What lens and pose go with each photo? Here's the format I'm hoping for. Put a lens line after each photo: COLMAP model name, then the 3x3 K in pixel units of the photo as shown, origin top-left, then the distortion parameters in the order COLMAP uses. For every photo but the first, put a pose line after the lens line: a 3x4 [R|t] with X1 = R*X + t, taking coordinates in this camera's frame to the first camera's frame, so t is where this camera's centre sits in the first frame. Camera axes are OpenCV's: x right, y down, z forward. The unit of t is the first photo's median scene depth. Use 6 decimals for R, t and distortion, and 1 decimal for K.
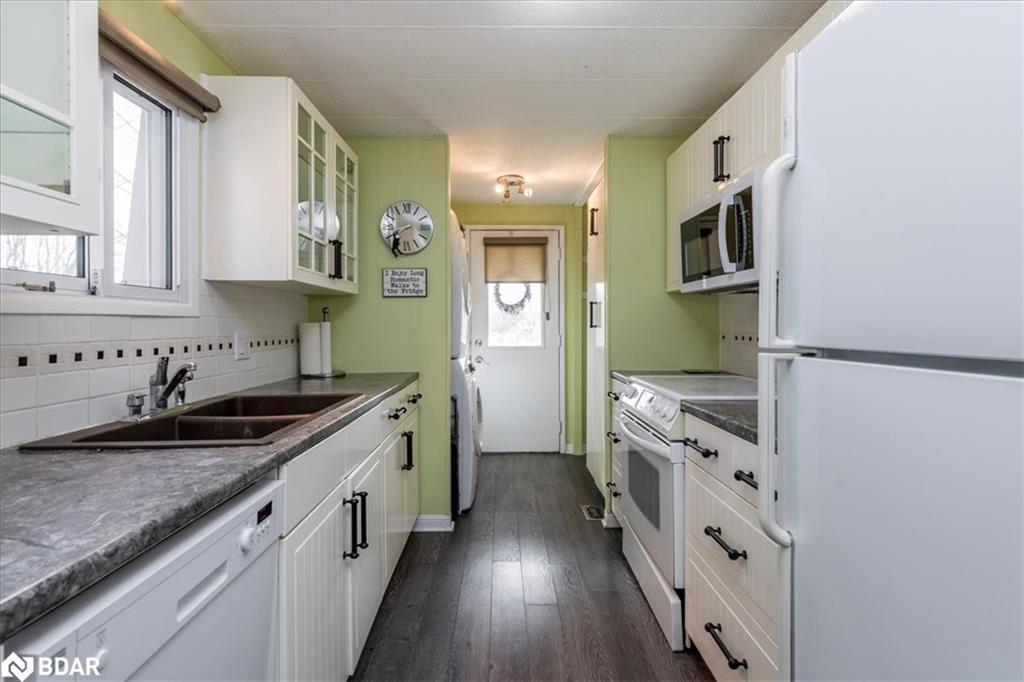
lens RADIAL K [[504.1, 0, 511.8], [0, 504.1, 326.0], [0, 0, 1]] dist [0.001416, -0.009904]
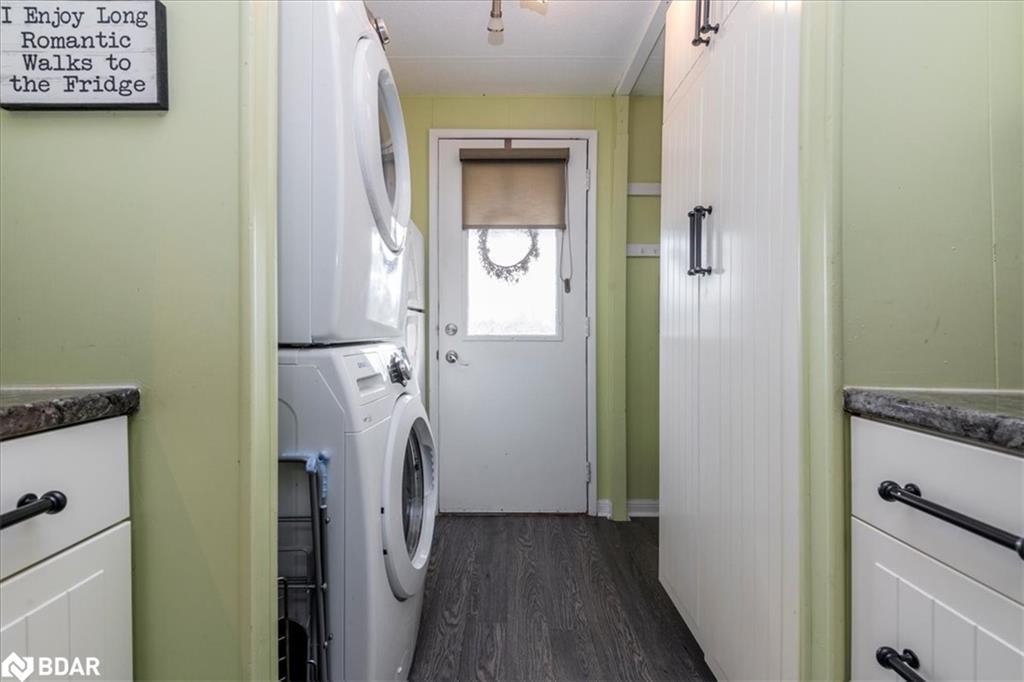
lens RADIAL K [[464.0, 0, 513.6], [0, 464.0, 335.6], [0, 0, 1]] dist [-0.001766, -0.001040]
pose [[0.999960, 0.002362, -0.008606, 0.021891], [-0.002292, 0.999964, 0.008178, 0.064190], [0.008625, -0.008158, 0.999930, 0.802509]]
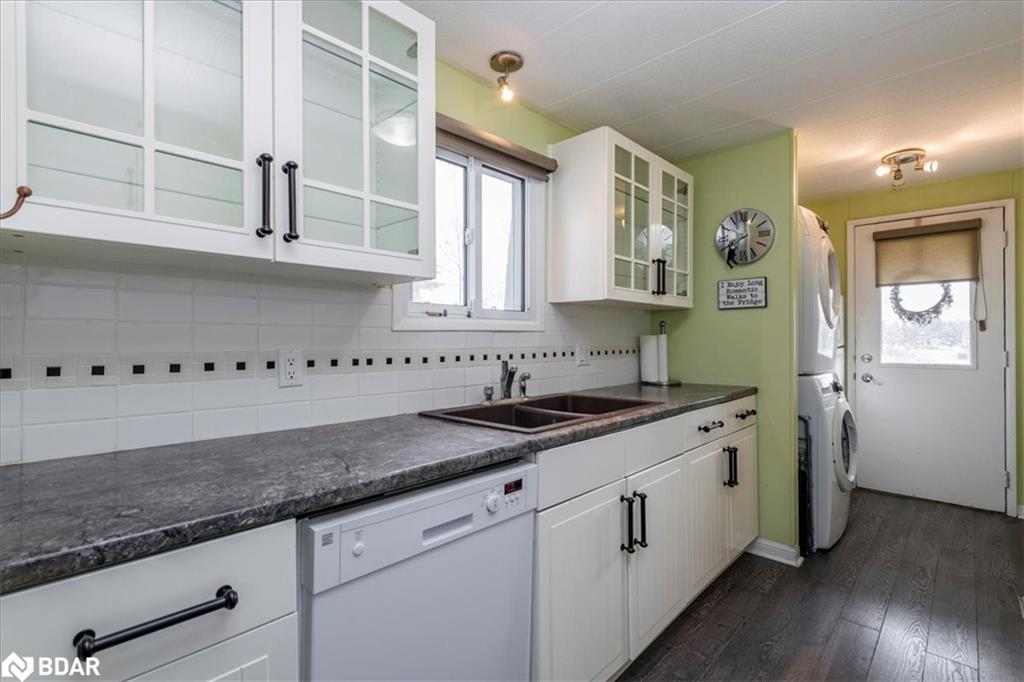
lens RADIAL K [[464.0, 0, 513.6], [0, 464.0, 335.6], [0, 0, 1]] dist [-0.001766, -0.001040]
pose [[0.706495, -0.001143, -0.707717, 0.116577], [-0.001531, 0.999994, -0.003144, -0.001853], [0.707716, 0.003305, 0.706489, 0.061345]]
